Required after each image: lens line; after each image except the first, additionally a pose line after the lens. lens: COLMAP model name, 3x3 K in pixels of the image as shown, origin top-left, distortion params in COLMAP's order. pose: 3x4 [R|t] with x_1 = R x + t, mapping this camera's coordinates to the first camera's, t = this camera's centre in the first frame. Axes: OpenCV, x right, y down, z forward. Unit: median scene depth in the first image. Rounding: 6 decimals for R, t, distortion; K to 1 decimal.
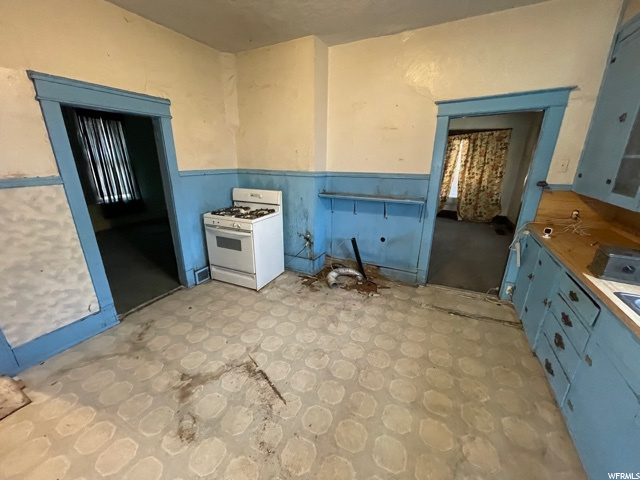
lens RADIAL K [[258.4, 0, 317.6], [0, 258.4, 239.8], [0, 0, 1]] dist [-0.002239, -0.000246]
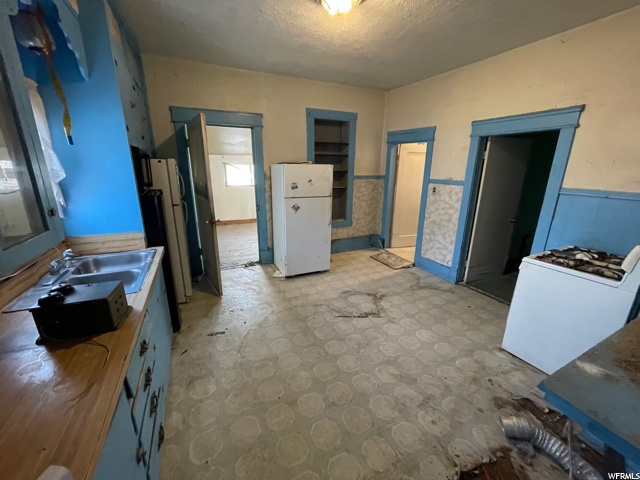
lens RADIAL K [[258.4, 0, 317.6], [0, 258.4, 241.7], [0, 0, 1]] dist [-0.002239, -0.000246]
pose [[-0.616882, 0.216661, -0.756647, 0.871080], [-0.250038, 0.857613, 0.449424, -0.393734], [0.746282, 0.466432, -0.474873, 1.181467]]
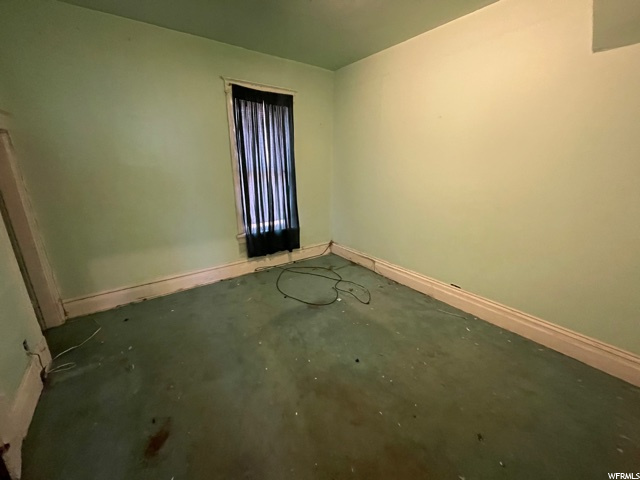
lens RADIAL K [[258.4, 0, 321.4], [0, 258.4, 237.2], [0, 0, 1]] dist [-0.002239, -0.000246]
pose [[0.898591, 0.113097, -0.423960, -0.414159], [-0.130243, 0.991415, -0.011578, -0.159136], [0.419011, 0.065621, 0.905607, 0.516603]]
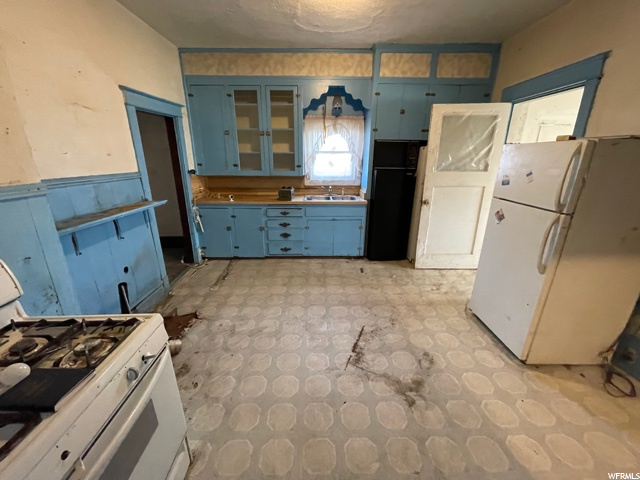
lens RADIAL K [[258.4, 0, 317.0], [0, 258.4, 239.4], [0, 0, 1]] dist [-0.002239, -0.000246]
pose [[-0.455691, -0.272391, 0.847437, -0.857628], [0.272154, 0.863805, 0.423997, -0.354002], [-0.847513, 0.423845, -0.319496, 1.172739]]
